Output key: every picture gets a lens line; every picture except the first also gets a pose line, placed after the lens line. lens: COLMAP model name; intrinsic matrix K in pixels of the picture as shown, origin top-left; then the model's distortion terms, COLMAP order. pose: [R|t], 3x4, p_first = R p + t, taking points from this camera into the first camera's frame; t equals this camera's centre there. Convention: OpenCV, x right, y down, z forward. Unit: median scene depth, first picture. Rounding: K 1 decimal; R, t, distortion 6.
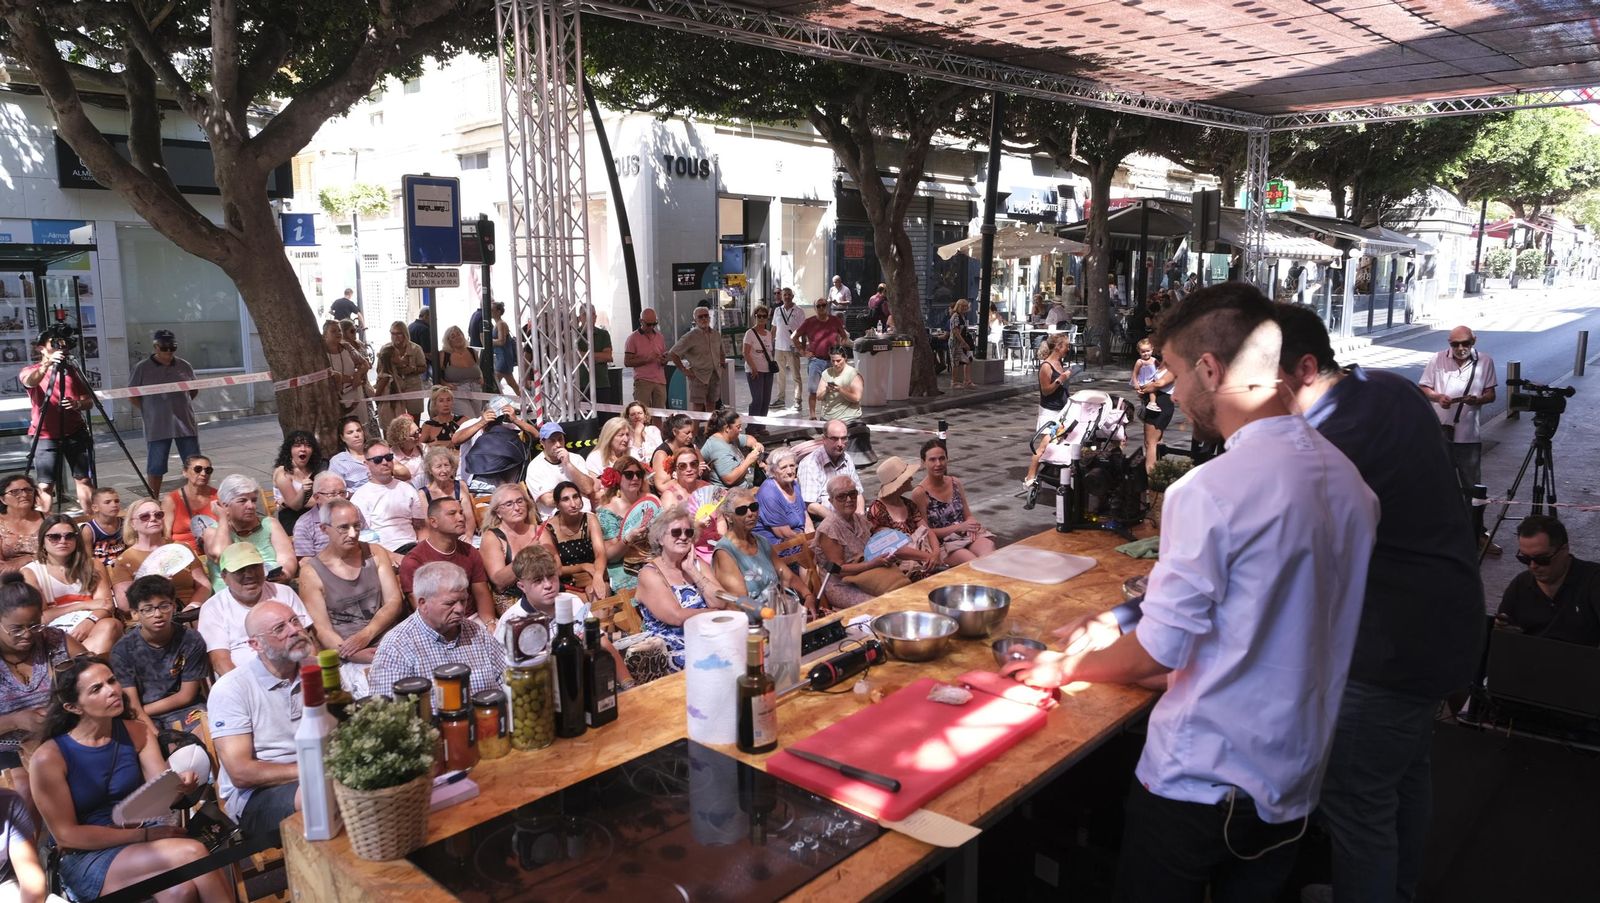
lens RADIAL K [[1097.3, 0, 800.0], [0, 1097.3, 451.5], [0, 0, 1]] dist [-0.000848, 0.007234]
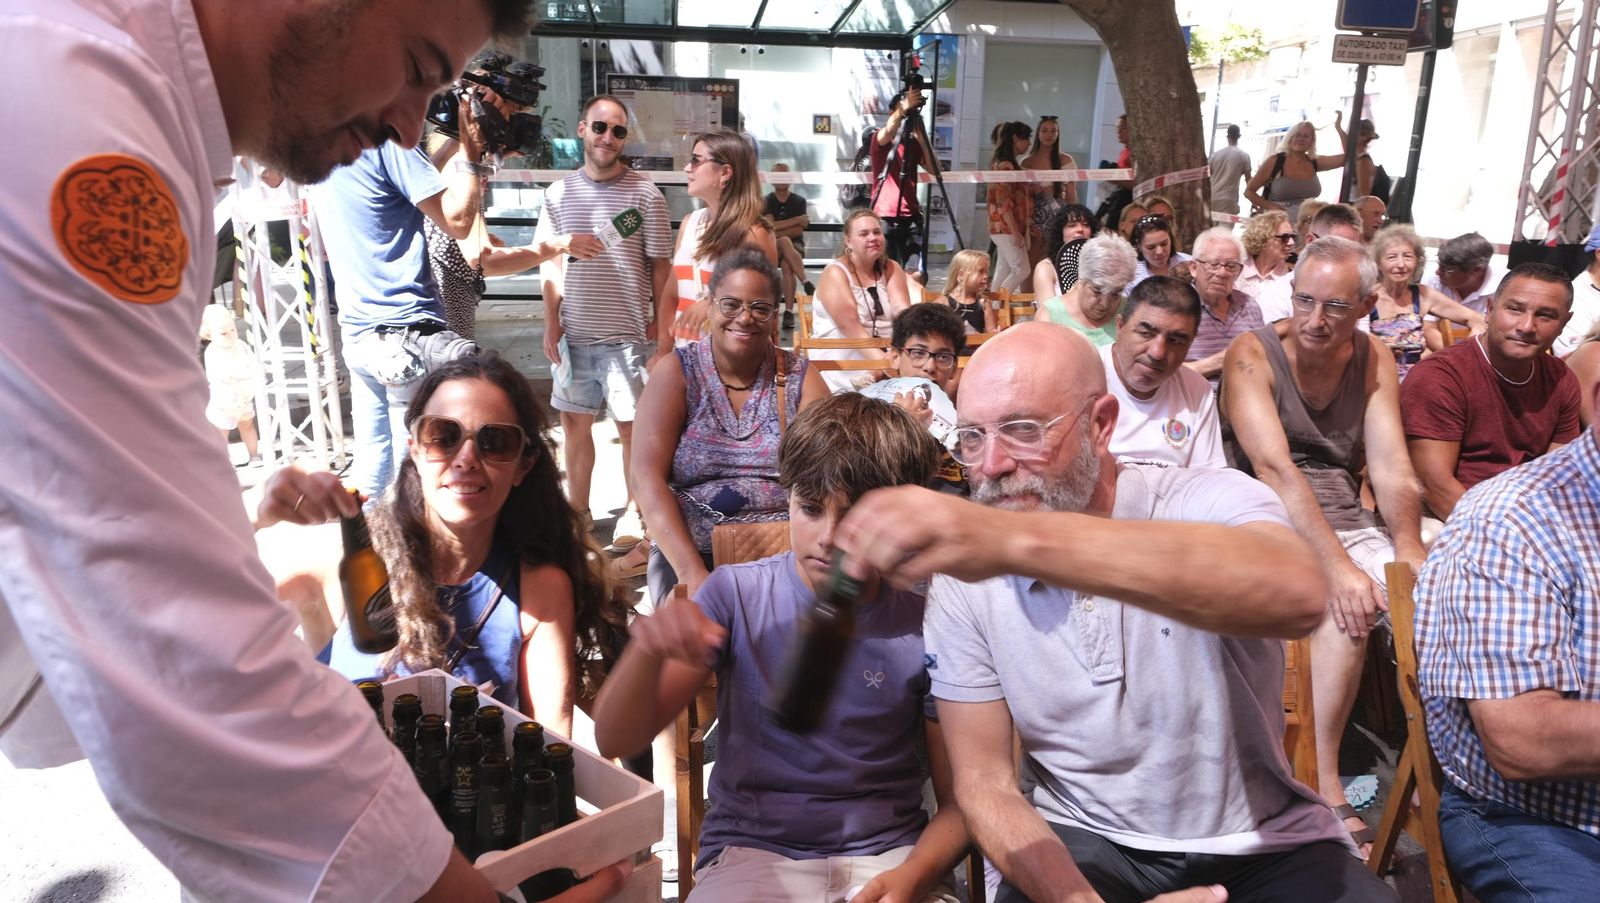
lens RADIAL K [[1097.3, 0, 800.0], [0, 1097.3, 451.5], [0, 0, 1]] dist [-0.000848, 0.007234]
pose [[0.766552, 0.174538, -0.618008, -0.140589], [-0.137425, 0.984648, 0.107627, 0.076521], [0.627305, 0.002428, 0.778770, 0.231268]]
